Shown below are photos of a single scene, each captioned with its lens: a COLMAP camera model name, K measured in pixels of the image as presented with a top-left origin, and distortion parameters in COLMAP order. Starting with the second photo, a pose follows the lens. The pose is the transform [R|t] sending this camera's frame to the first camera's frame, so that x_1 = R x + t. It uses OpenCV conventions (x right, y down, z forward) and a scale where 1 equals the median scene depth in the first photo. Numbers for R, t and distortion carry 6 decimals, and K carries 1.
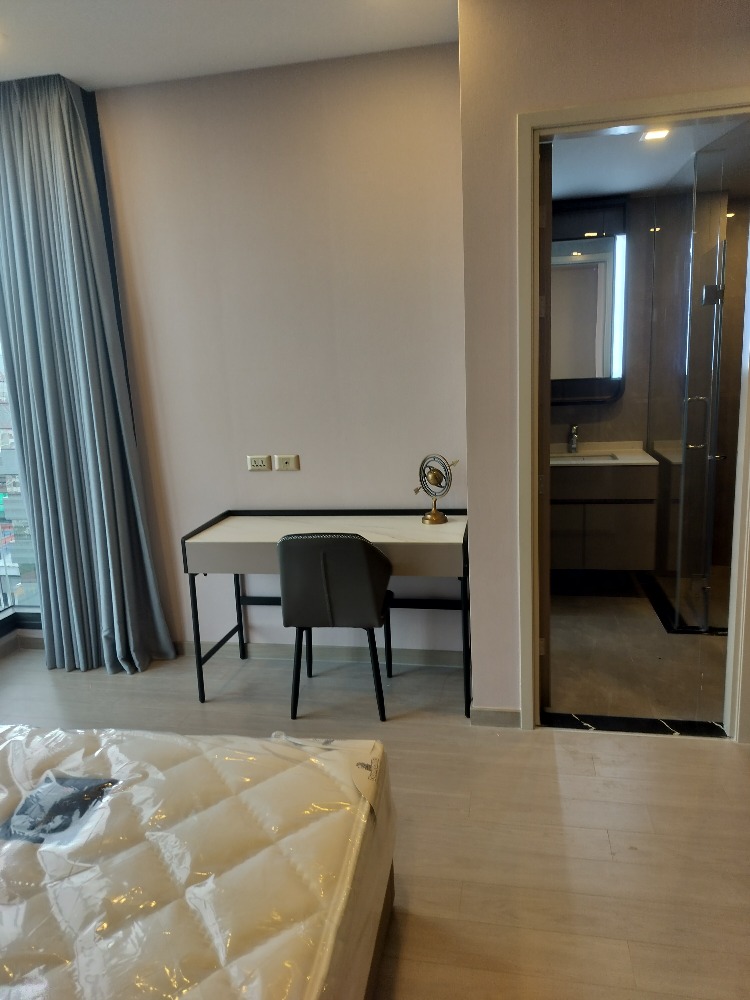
lens RADIAL K [[715.7, 0, 374.3], [0, 715.7, 484.6], [0, 0, 1]] dist [0.087373, -0.111927]
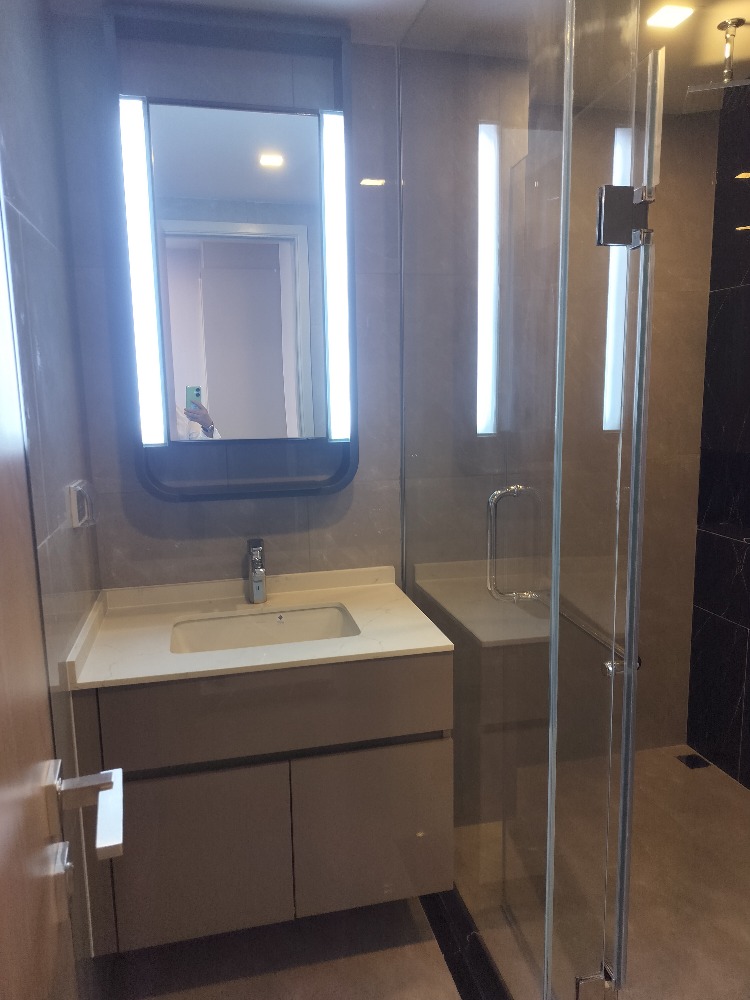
lens RADIAL K [[710.3, 0, 375.9], [0, 710.3, 490.9], [0, 0, 1]] dist [0.042247, -0.029810]
pose [[0.910120, -0.044310, 0.411969, 0.167745], [0.056384, 0.998261, -0.017194, -0.105498], [-0.410491, 0.038877, 0.911036, 0.577351]]
